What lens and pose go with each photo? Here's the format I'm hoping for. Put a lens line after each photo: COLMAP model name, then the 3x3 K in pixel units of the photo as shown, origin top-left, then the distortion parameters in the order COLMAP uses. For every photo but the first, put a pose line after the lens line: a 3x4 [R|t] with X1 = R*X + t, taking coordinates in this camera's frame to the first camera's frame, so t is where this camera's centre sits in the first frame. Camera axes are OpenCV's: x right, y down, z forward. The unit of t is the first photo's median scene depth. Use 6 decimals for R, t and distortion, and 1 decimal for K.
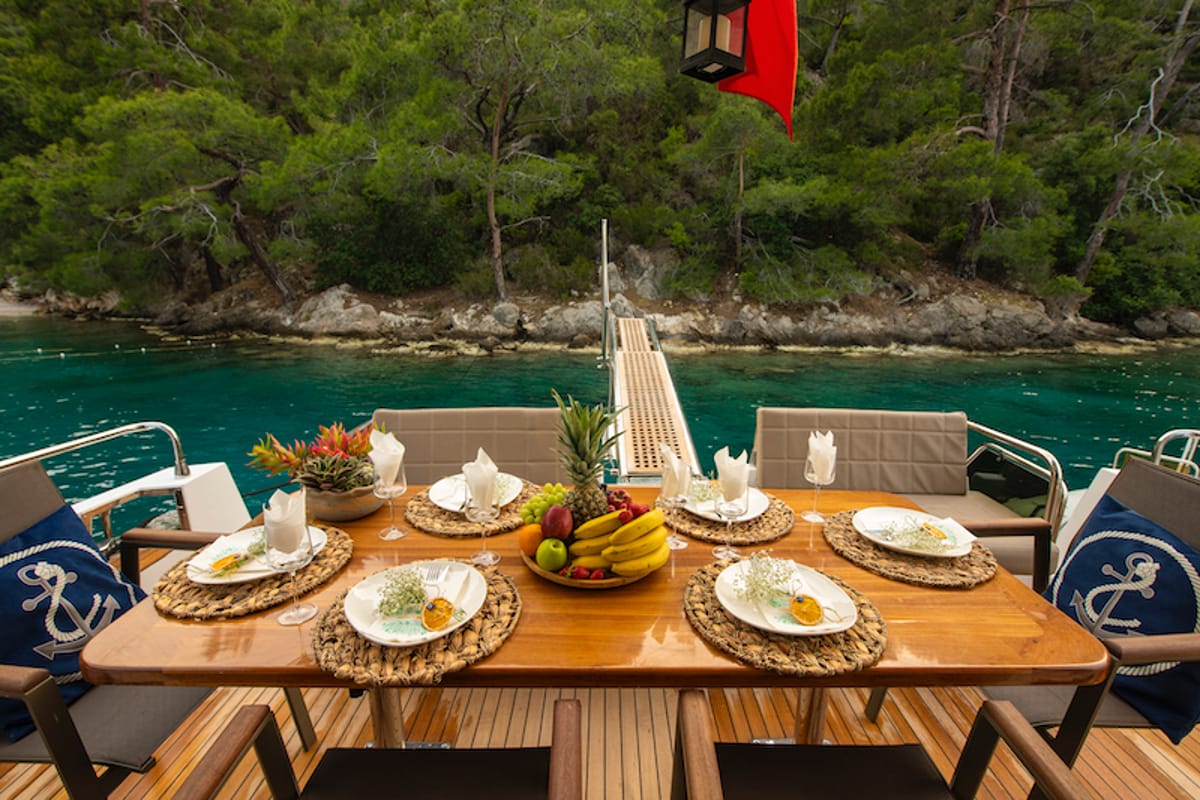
lens RADIAL K [[541.1, 0, 601.9], [0, 541.1, 397.2], [0, 0, 1]] dist [-0.003757, -0.004045]
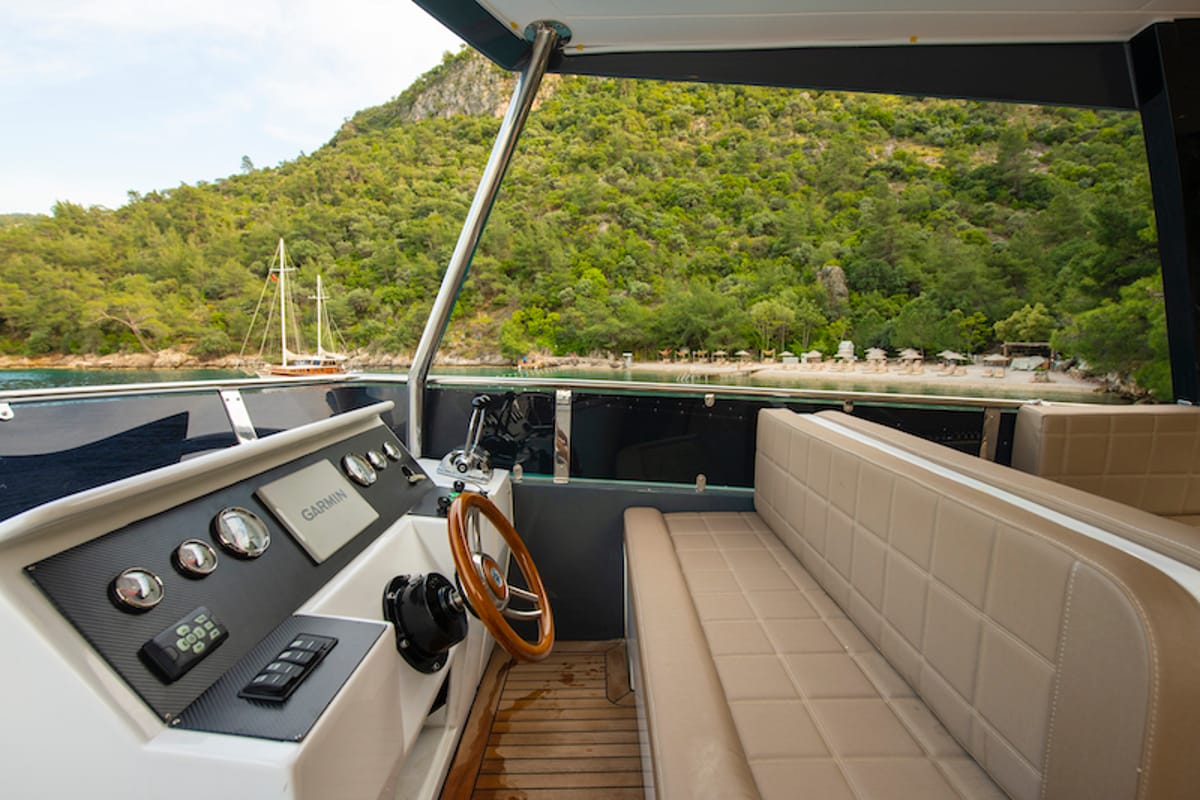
lens RADIAL K [[590.8, 0, 605.5], [0, 590.8, 390.8], [0, 0, 1]] dist [0.011028, -0.007070]
pose [[0.100745, 0.080402, -0.991658, 0.067883], [-0.200826, 0.977856, 0.058881, -0.049652], [0.974433, 0.193218, 0.114660, -0.189022]]
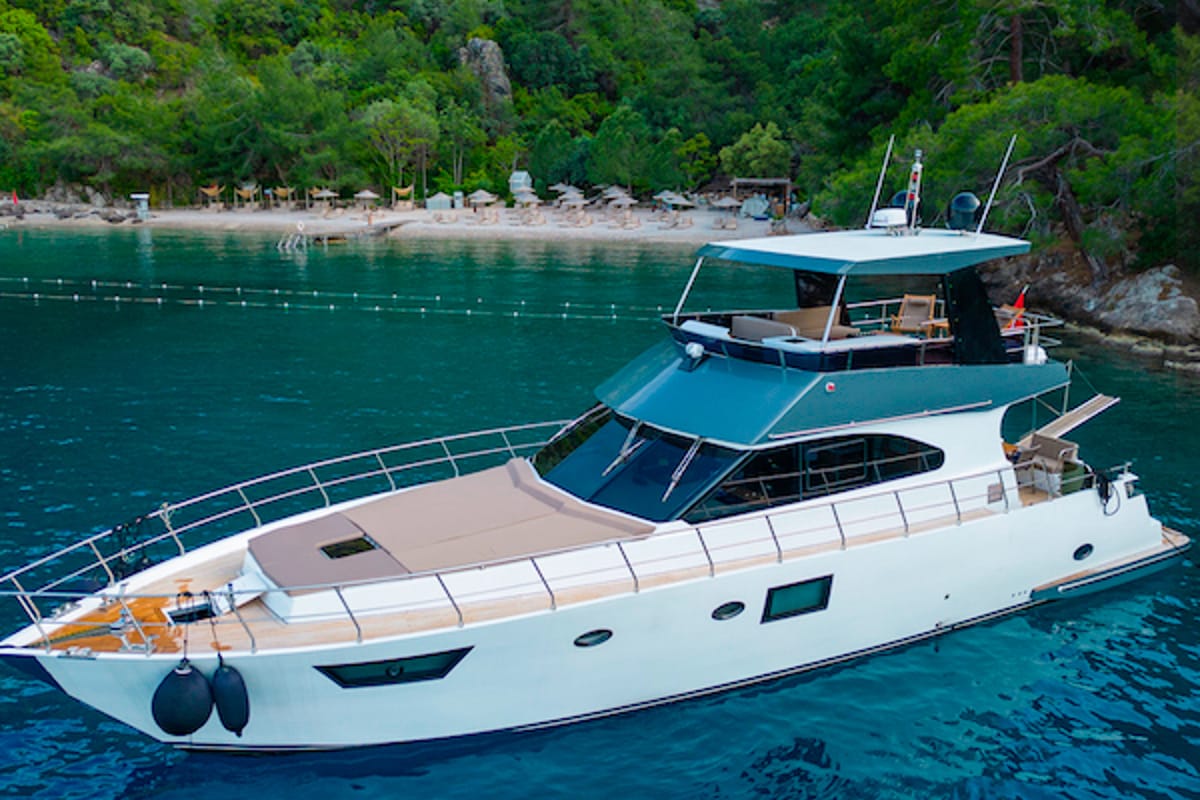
lens RADIAL K [[1178.1, 0, 576.2], [0, 1178.1, 390.9], [0, 0, 1]] dist [0.078928, 0.000000]
pose [[0.564205, 0.171685, -0.807587, 0.533473], [-0.166402, 0.981715, 0.092449, -0.053736], [0.808692, 0.082224, 0.582457, -0.780511]]
